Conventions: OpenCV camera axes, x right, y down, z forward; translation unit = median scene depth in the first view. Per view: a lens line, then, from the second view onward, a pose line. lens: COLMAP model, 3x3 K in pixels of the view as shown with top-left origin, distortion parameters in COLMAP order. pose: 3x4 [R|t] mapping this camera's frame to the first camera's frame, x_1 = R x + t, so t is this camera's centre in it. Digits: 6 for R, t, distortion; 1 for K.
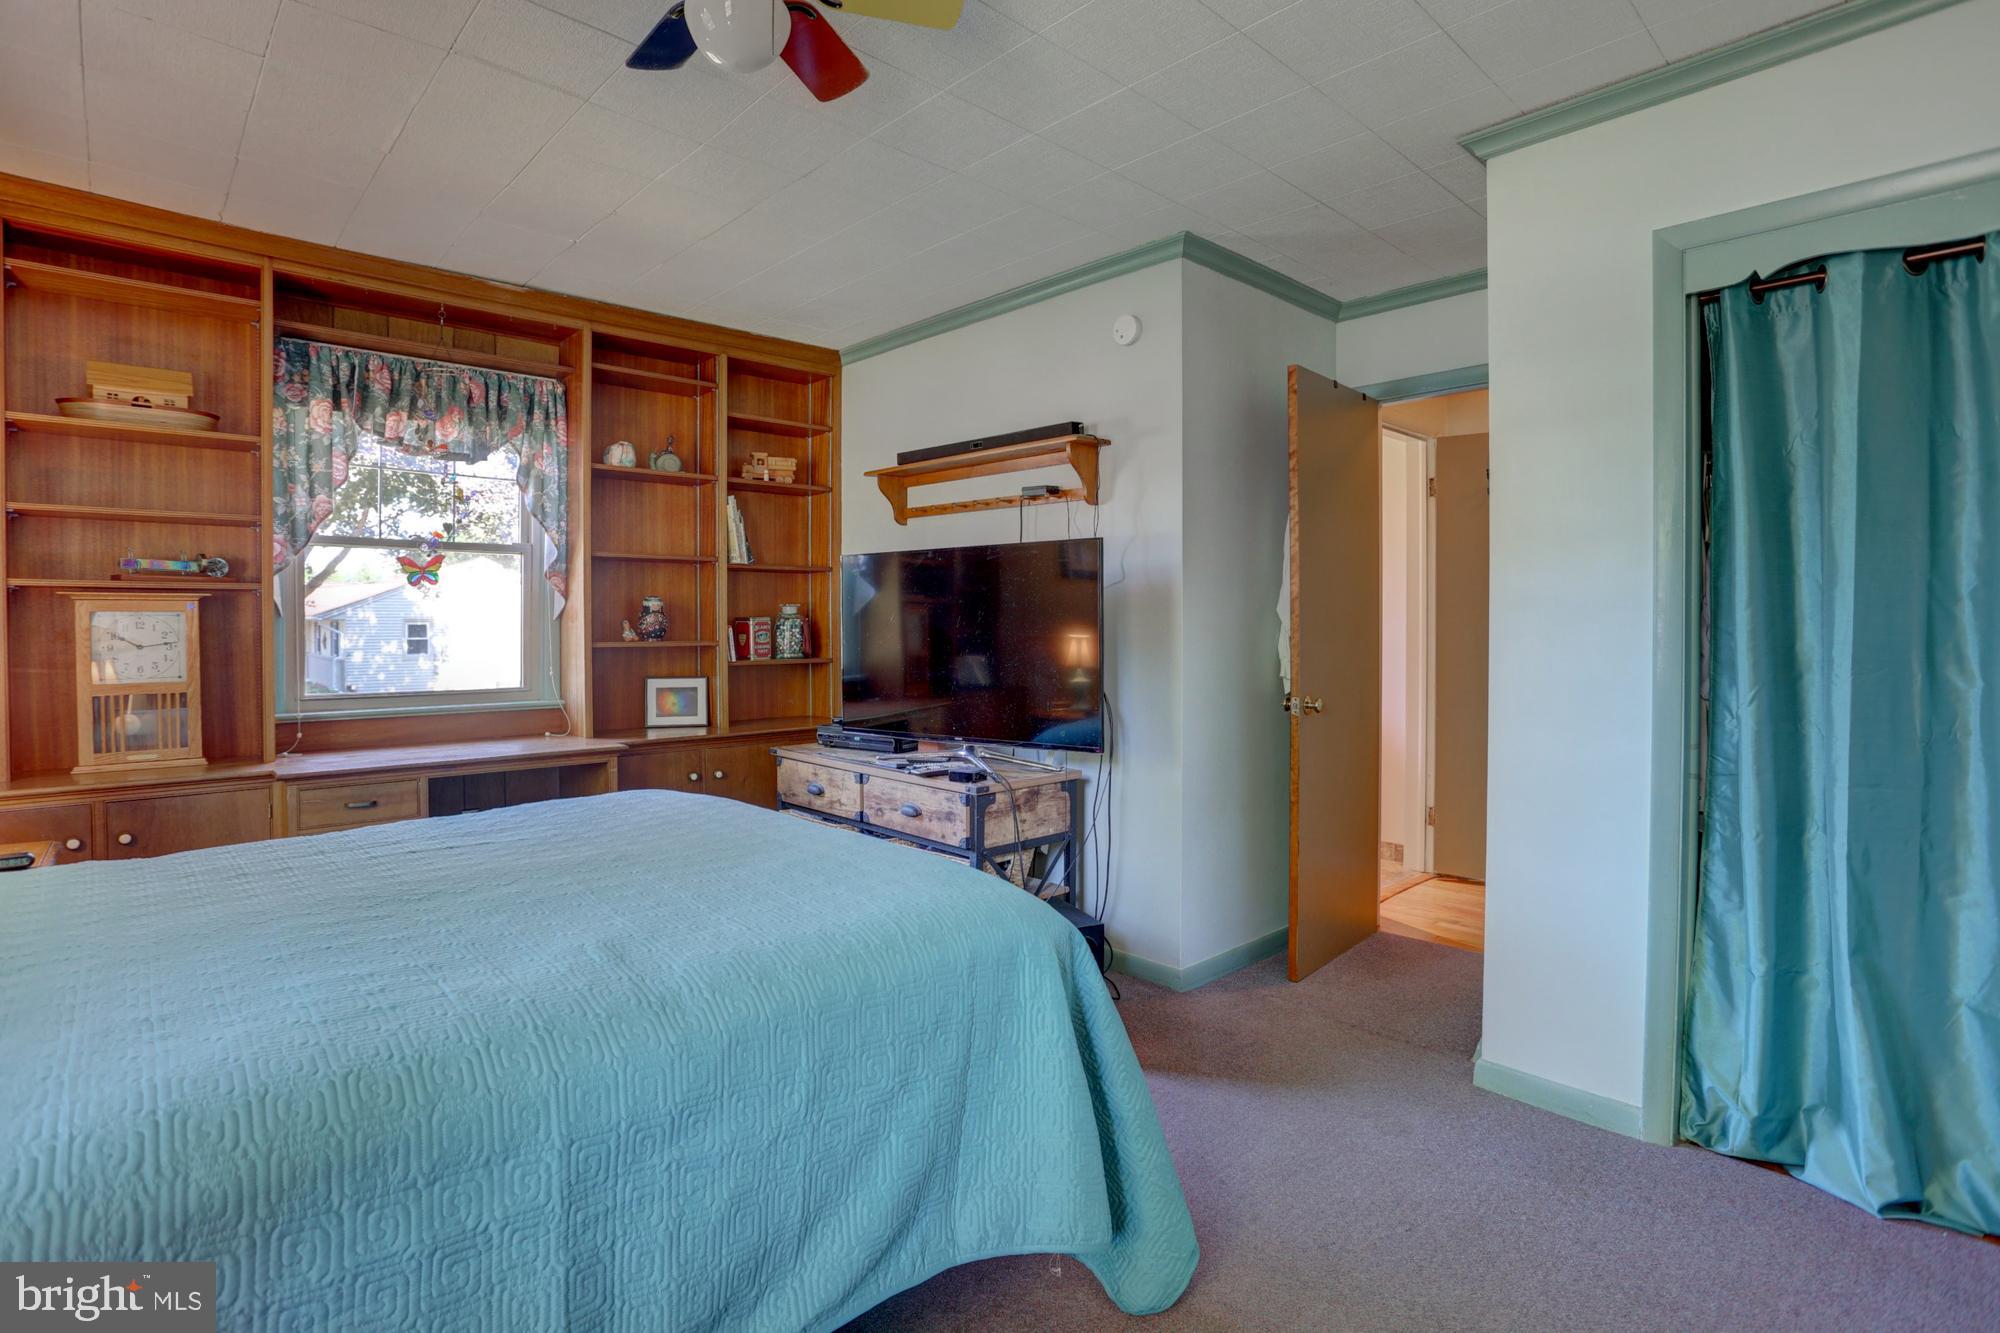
lens RADIAL K [[988.6, 0, 1000.2], [0, 988.6, 635.1], [0, 0, 1]] dist [-0.083901, 0.037776]
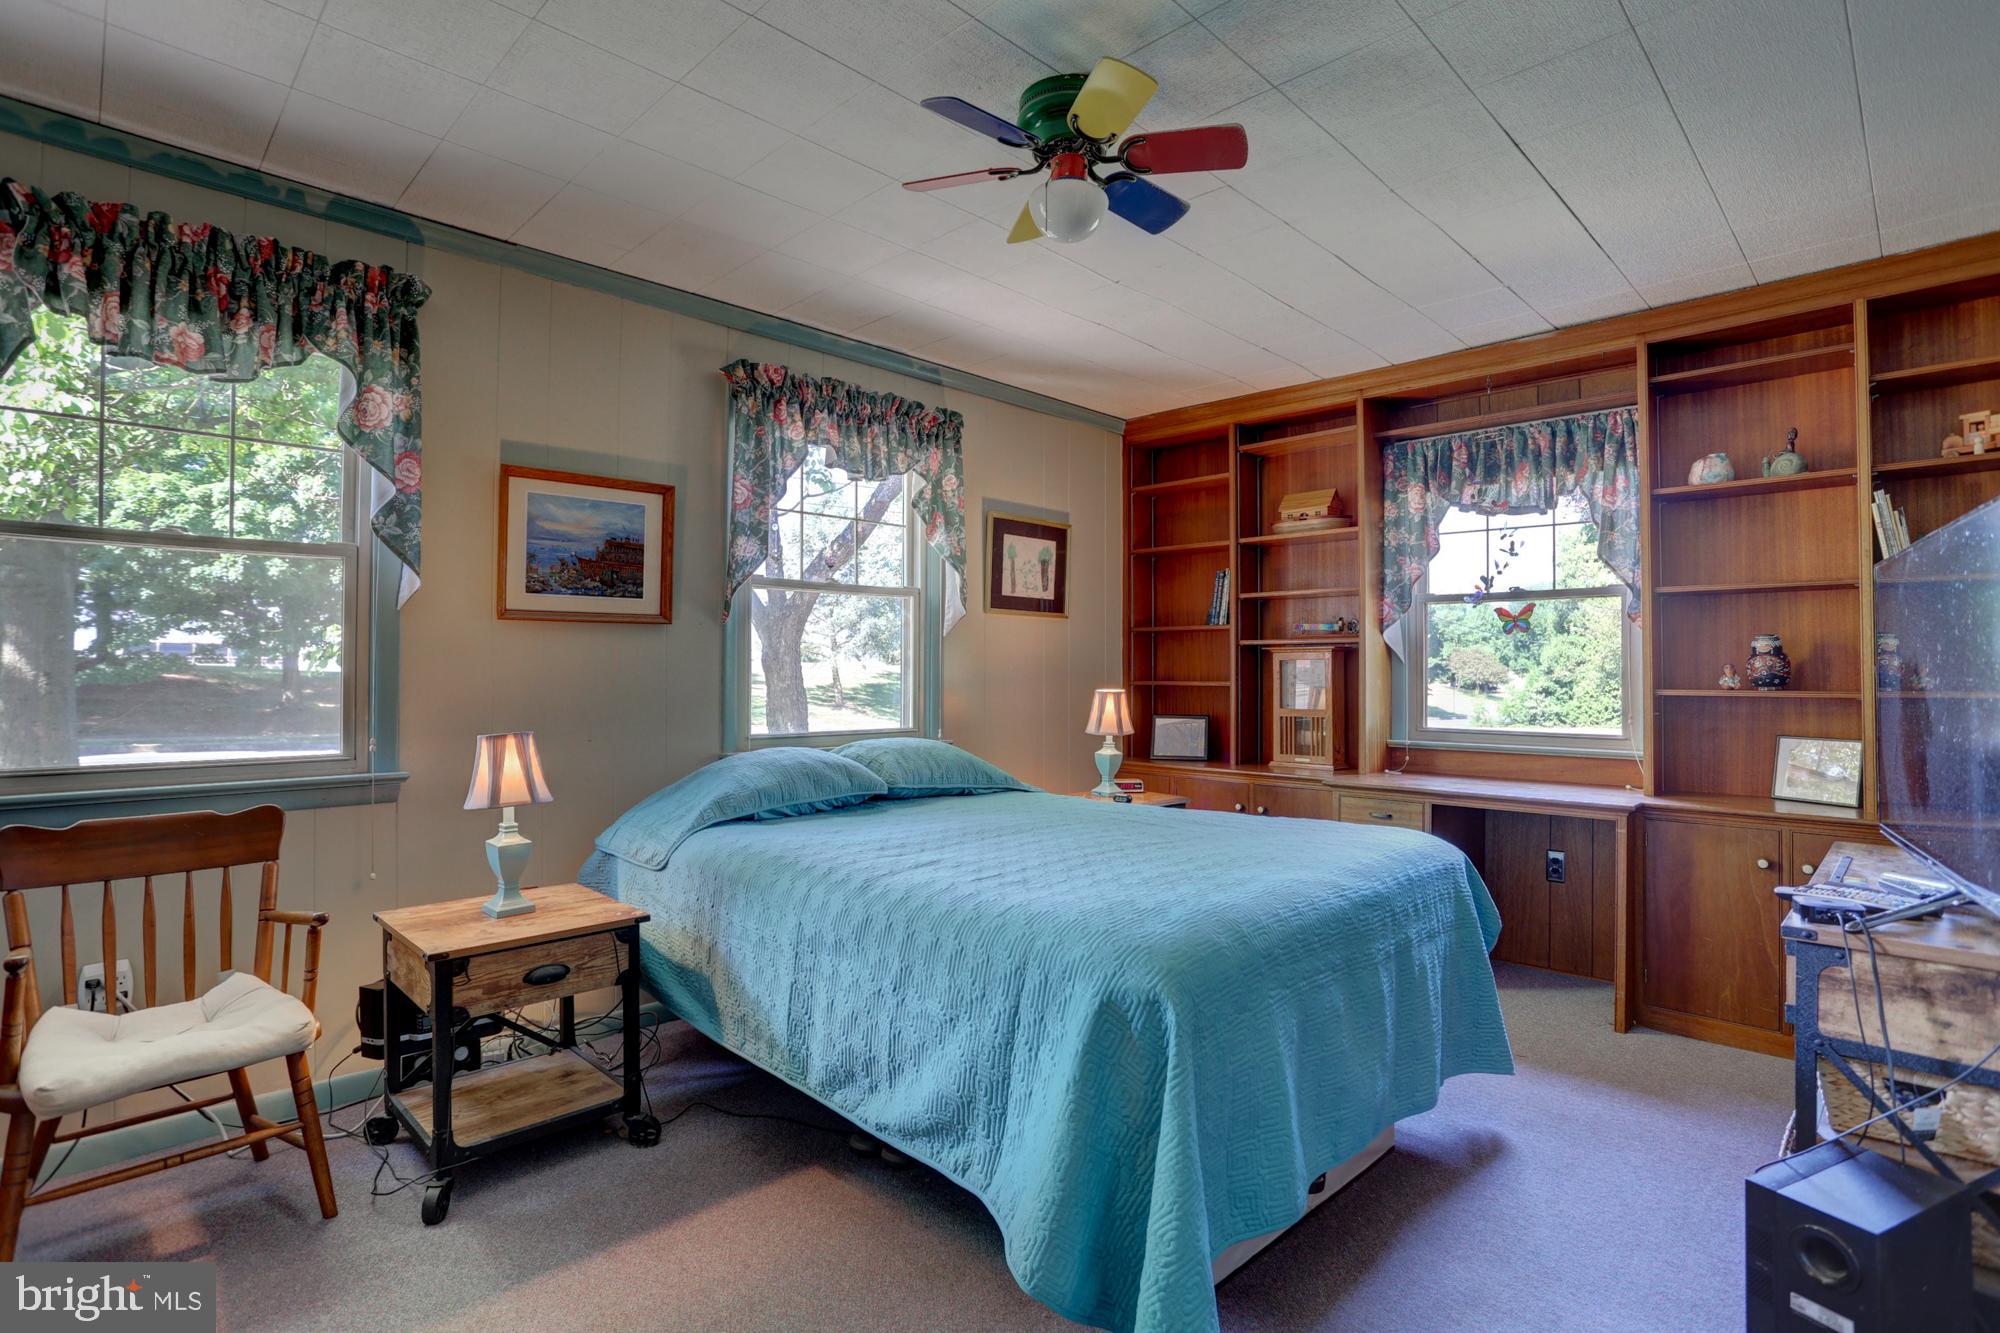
lens RADIAL K [[979.2, 0, 994.4], [0, 979.2, 652.1], [0, 0, 1]] dist [-0.082881, 0.037003]
pose [[0.019182, -0.020124, -0.999613, 0.469198], [-0.015908, 0.999665, -0.020431, 0.001104], [0.999689, 0.016294, 0.018855, 0.403183]]
